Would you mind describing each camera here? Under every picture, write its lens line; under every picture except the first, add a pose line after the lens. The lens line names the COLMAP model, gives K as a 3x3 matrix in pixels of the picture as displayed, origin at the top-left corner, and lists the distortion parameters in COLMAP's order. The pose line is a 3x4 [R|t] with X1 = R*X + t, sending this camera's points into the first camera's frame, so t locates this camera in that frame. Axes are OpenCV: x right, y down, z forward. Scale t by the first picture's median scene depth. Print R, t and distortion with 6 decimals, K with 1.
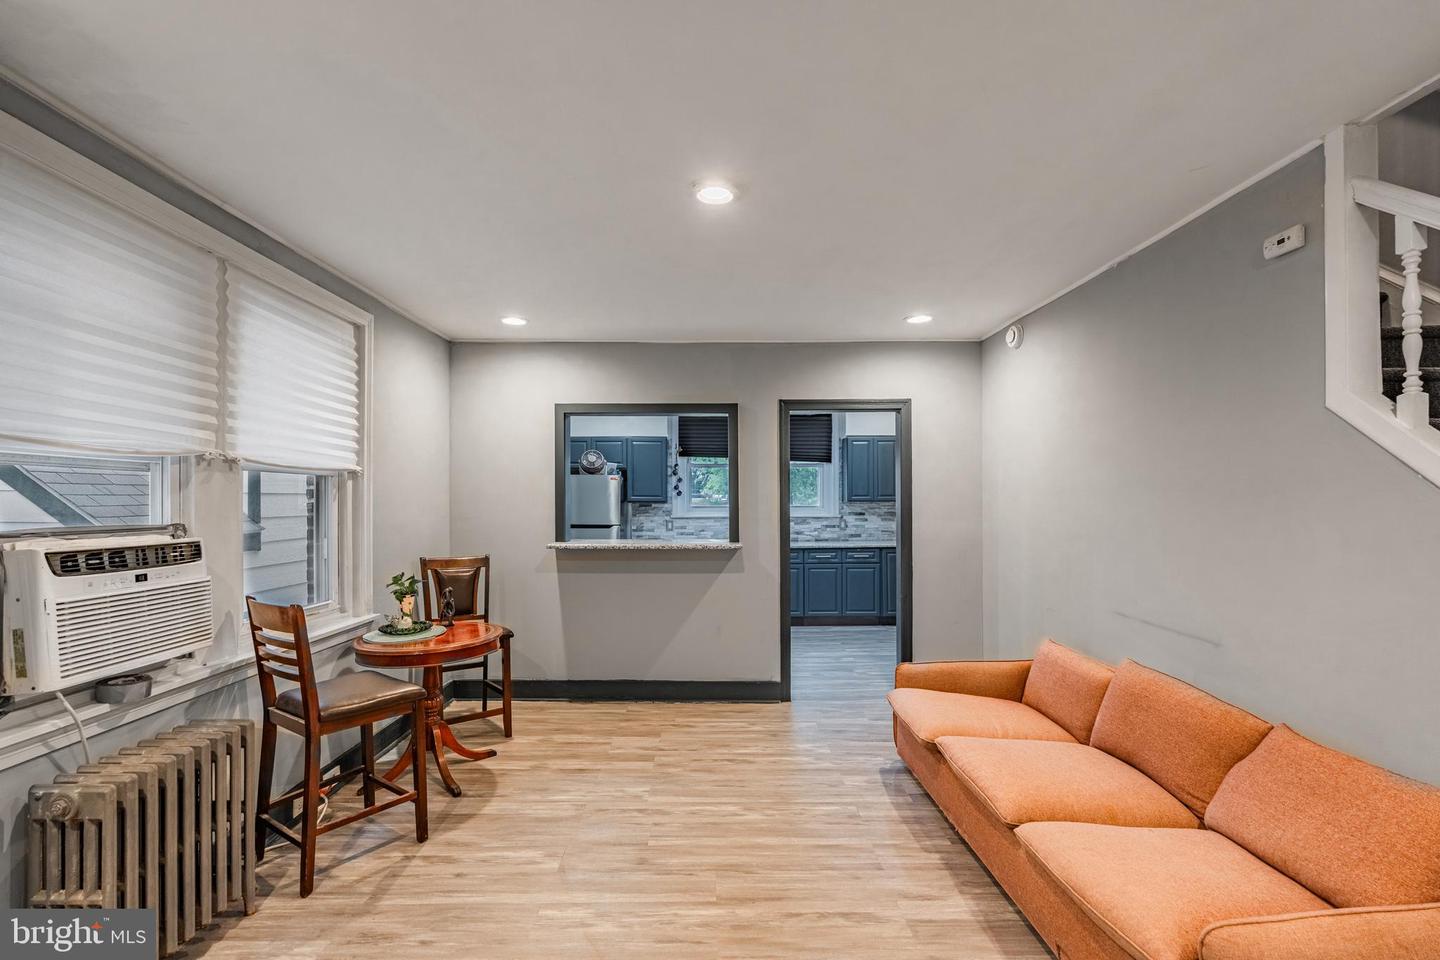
lens RADIAL K [[639.6, 0, 717.5], [0, 639.6, 497.0], [0, 0, 1]] dist [-0.000471, -0.000081]
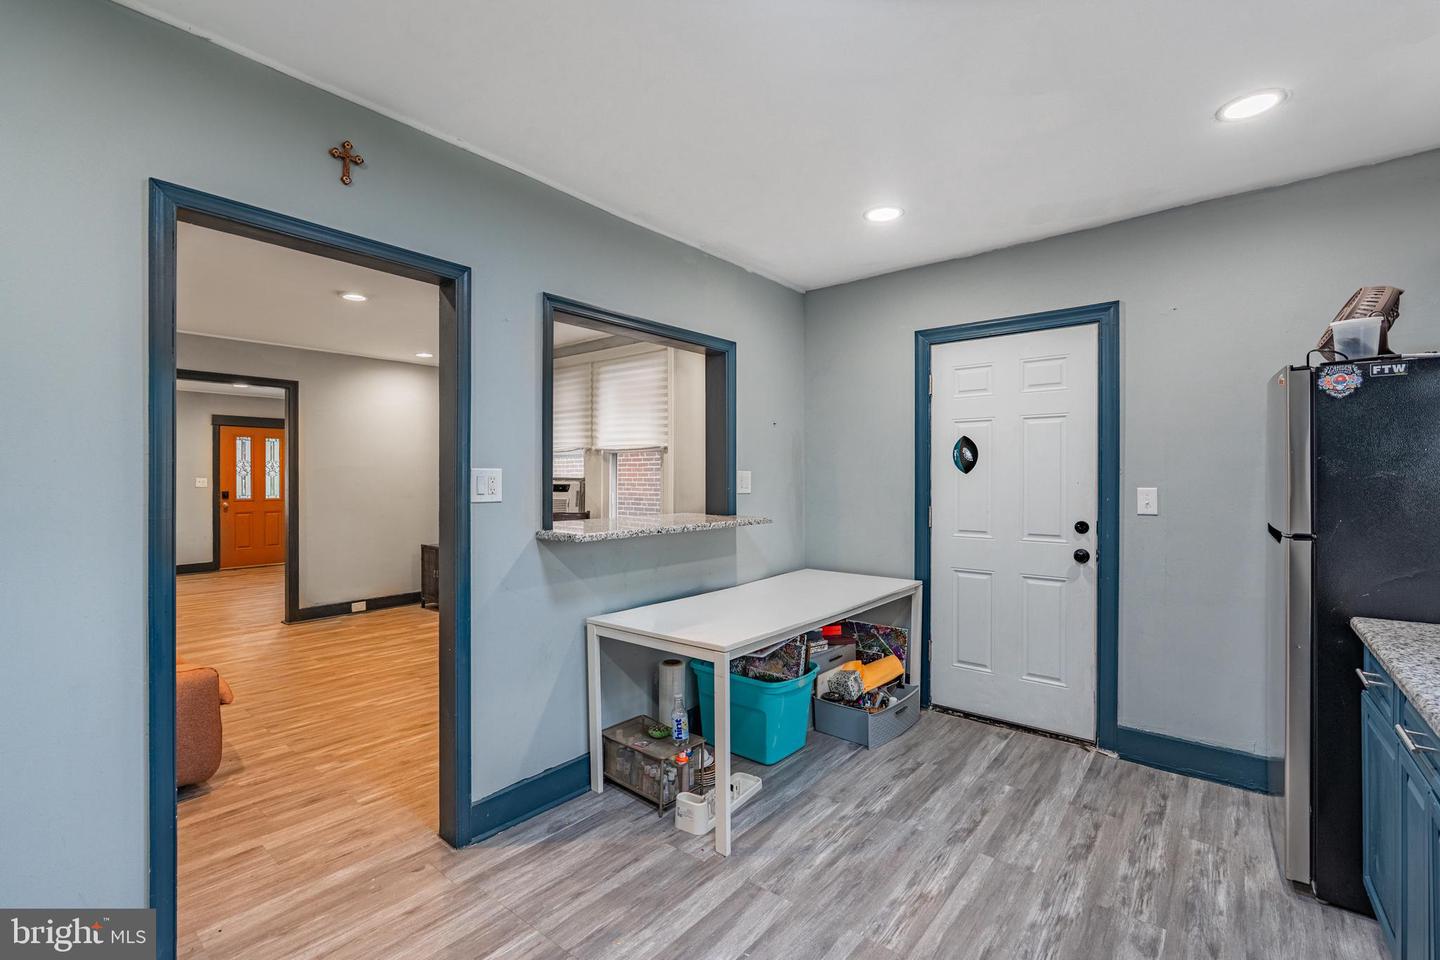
lens RADIAL K [[651.8, 0, 720.0], [0, 651.8, 480.0], [0, 0, 1]] dist [-0.000061, -0.000046]
pose [[-0.652250, 0.005953, -0.757981, 0.784243], [0.007454, 0.999971, 0.001439, 0.053363], [0.757967, -0.004712, -0.652275, 3.242034]]
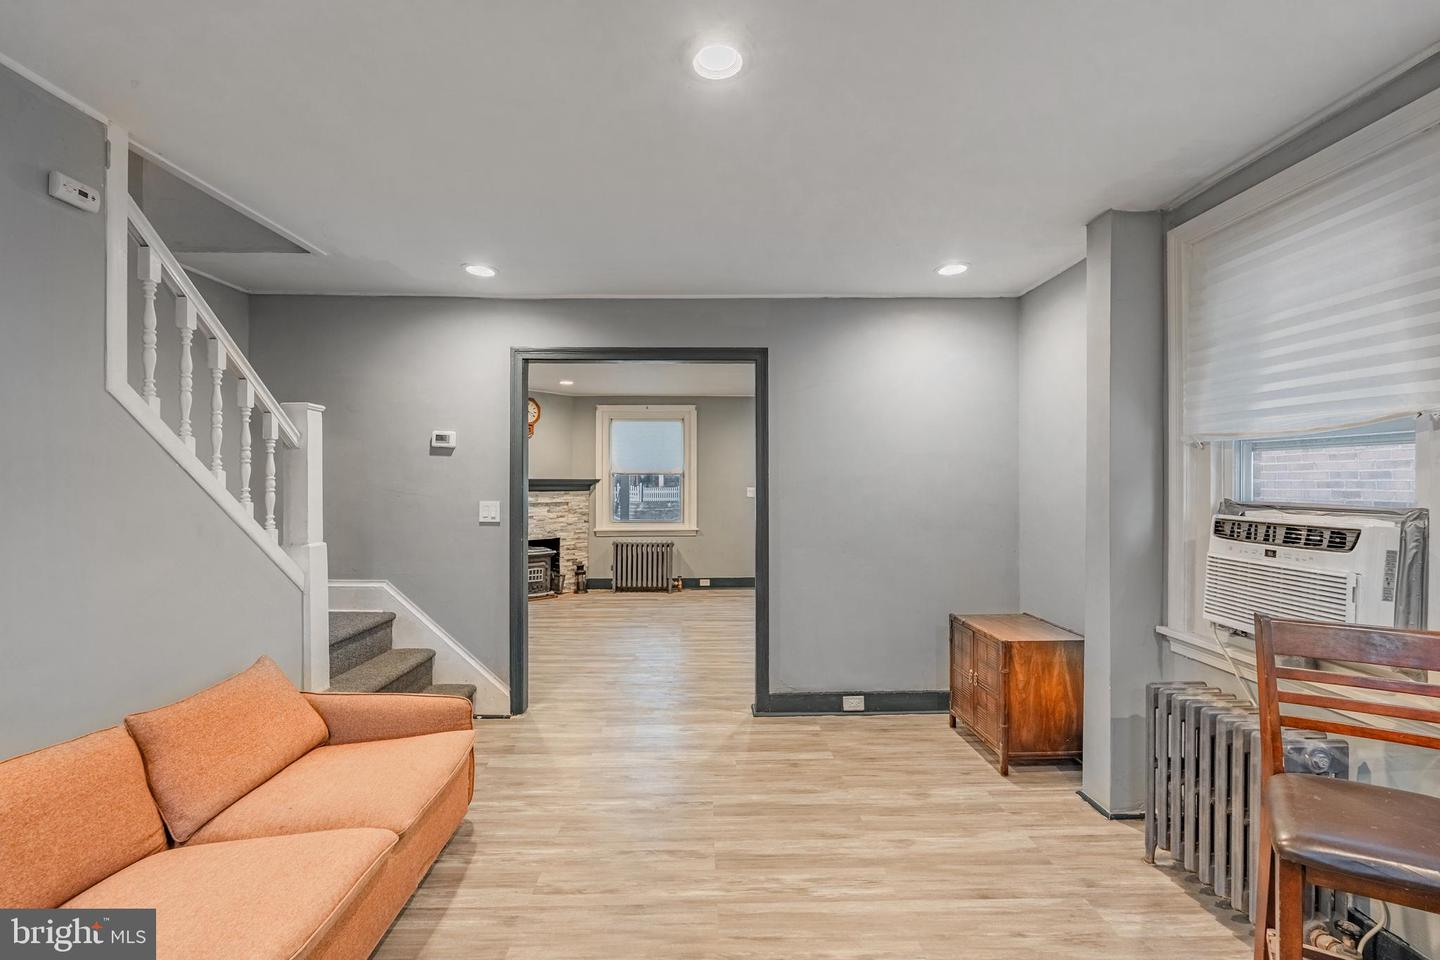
lens RADIAL K [[638.0, 0, 720.0], [0, 638.0, 480.0], [0, 0, 1]] dist [-0.000682, -0.000150]
pose [[-0.999982, 0.004555, -0.003937, -0.001666], [0.004610, 0.999890, -0.014083, 0.016119], [0.003872, -0.014101, -0.999893, 1.875979]]
